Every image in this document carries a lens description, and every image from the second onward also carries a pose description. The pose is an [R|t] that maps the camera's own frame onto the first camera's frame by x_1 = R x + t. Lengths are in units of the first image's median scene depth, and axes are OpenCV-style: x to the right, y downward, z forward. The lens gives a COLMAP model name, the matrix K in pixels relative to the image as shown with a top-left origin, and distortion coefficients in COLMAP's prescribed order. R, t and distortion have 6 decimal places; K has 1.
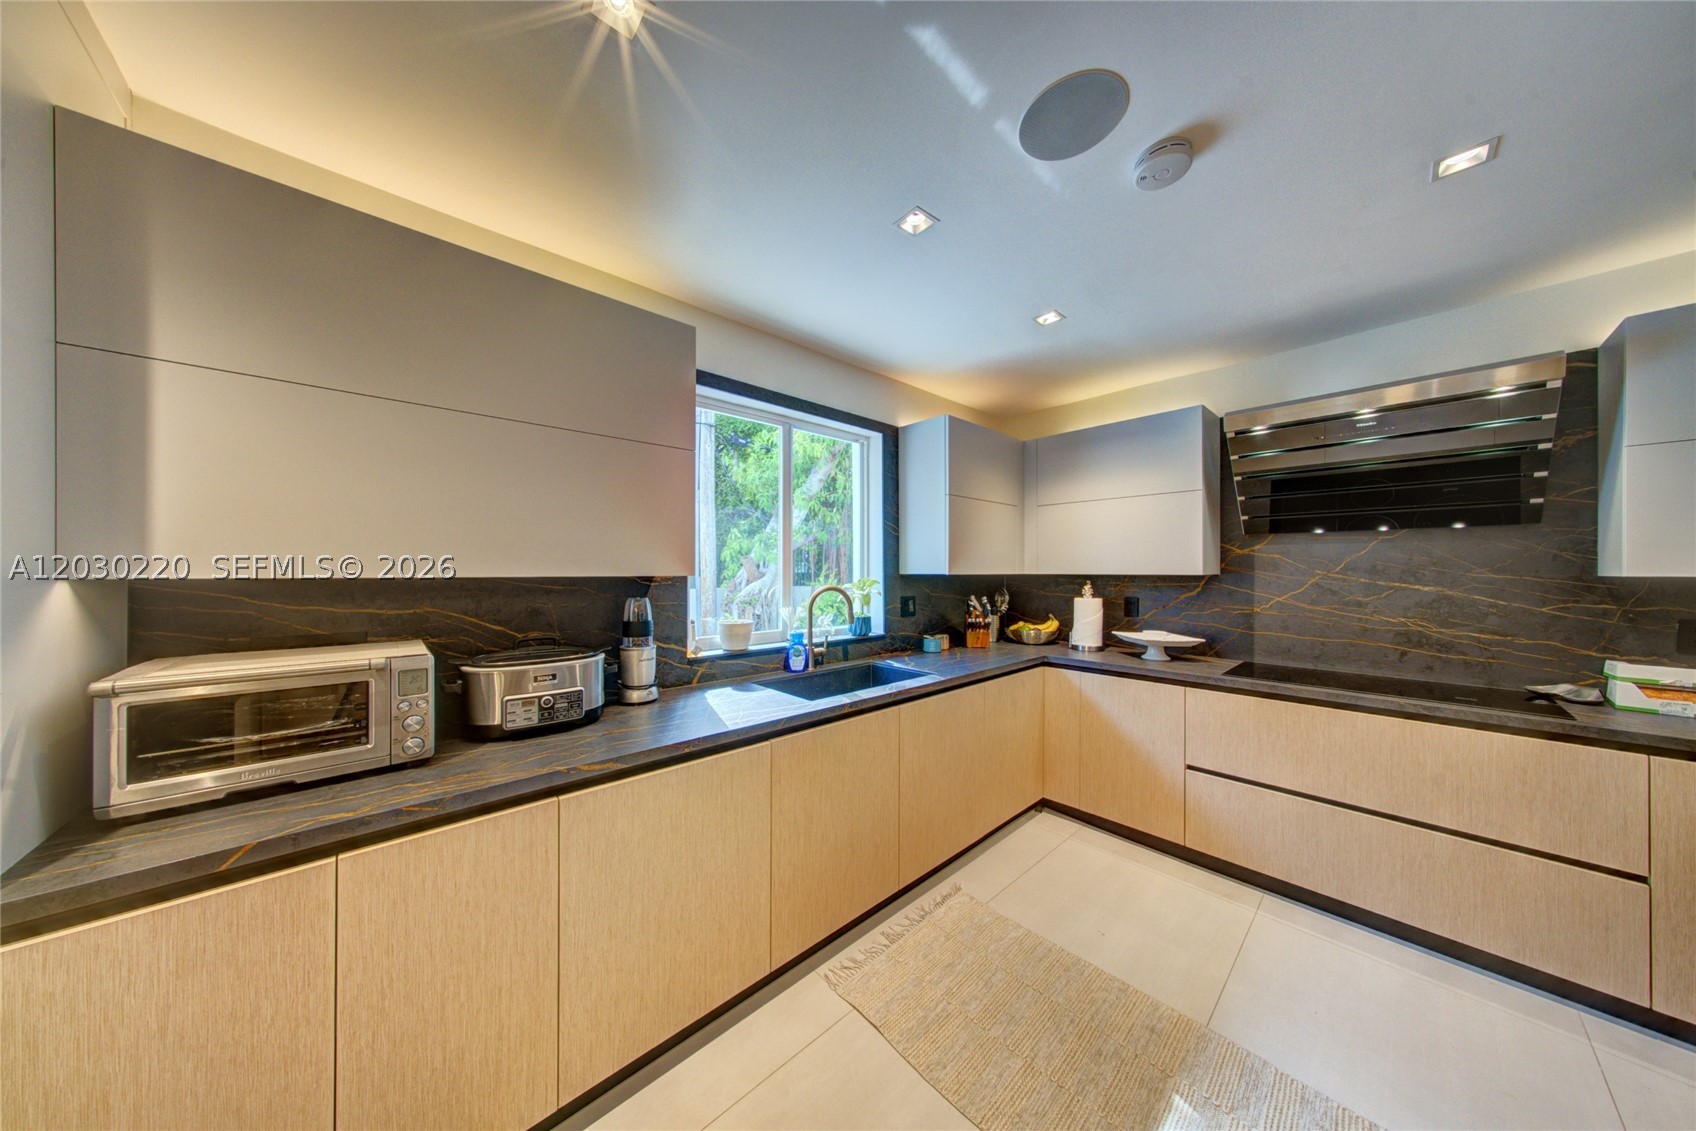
lens RADIAL K [[486.8, 0, 849.0], [0, 486.8, 568.4], [0, 0, 1]] dist [0.002076, -0.000024]
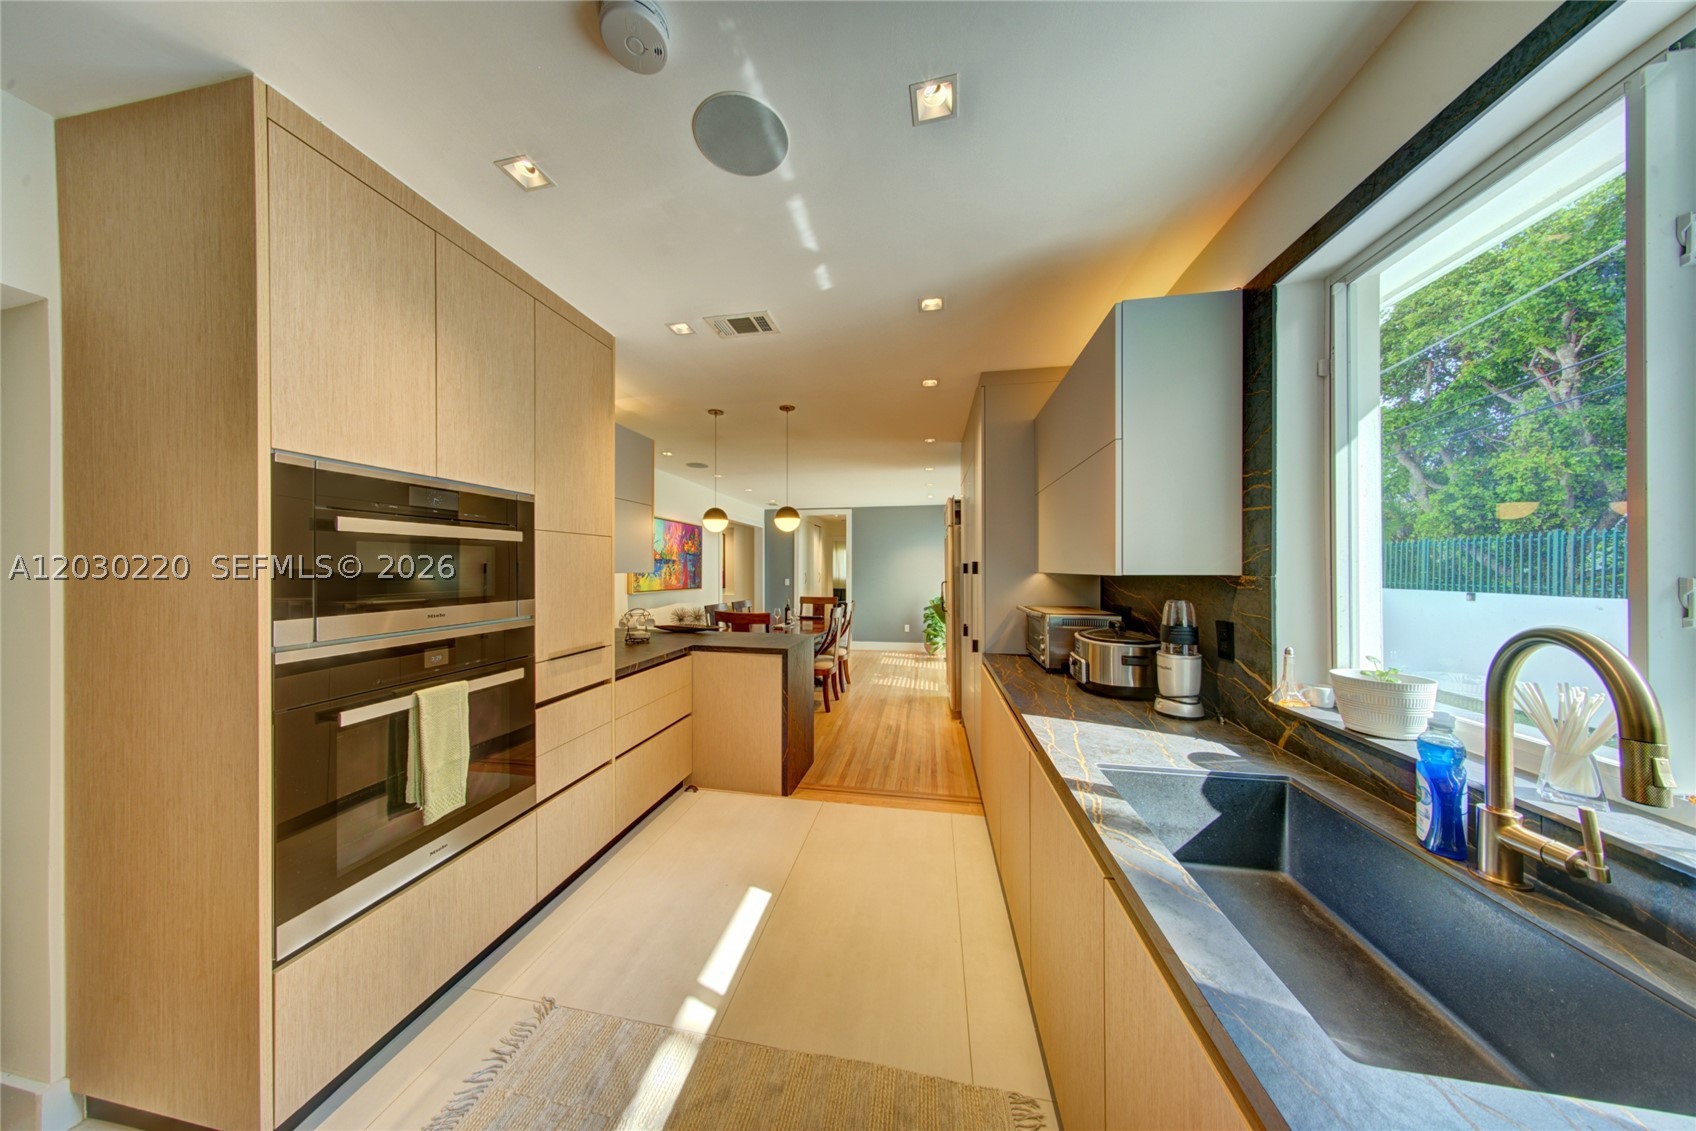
lens RADIAL K [[486.8, 0, 842.7], [0, 486.8, 572.5], [0, 0, 1]] dist [0.002076, -0.000024]
pose [[-0.782698, 0.000075, -0.622401, 0.412265], [-0.000913, 0.999999, 0.001268, 0.005730], [0.622400, 0.001561, -0.782697, 0.883846]]
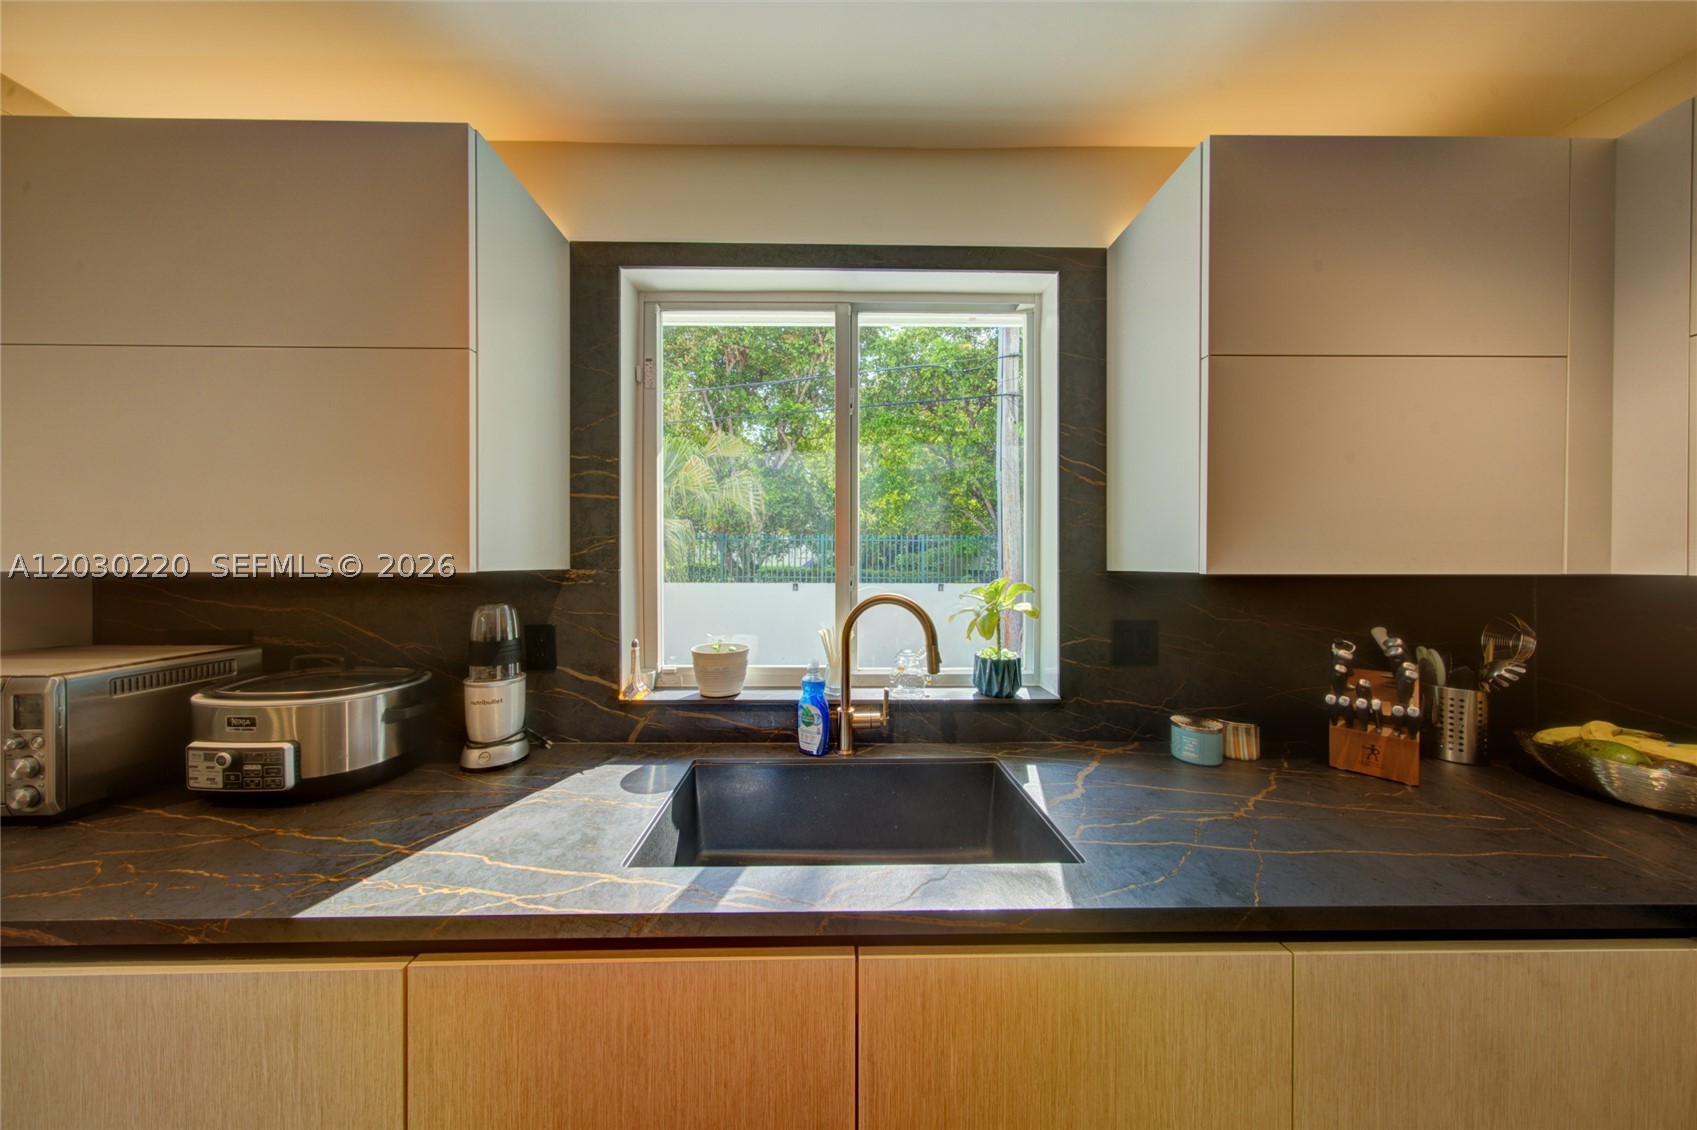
lens RADIAL K [[487.1, 0, 842.0], [0, 487.1, 564.0], [0, 0, 1]] dist [0.002076, -0.000024]
pose [[0.756078, 0.000964, -0.654480, 0.235435], [0.003829, 0.999975, 0.005896, 0.002127], [0.654470, -0.006964, 0.756056, 0.542469]]
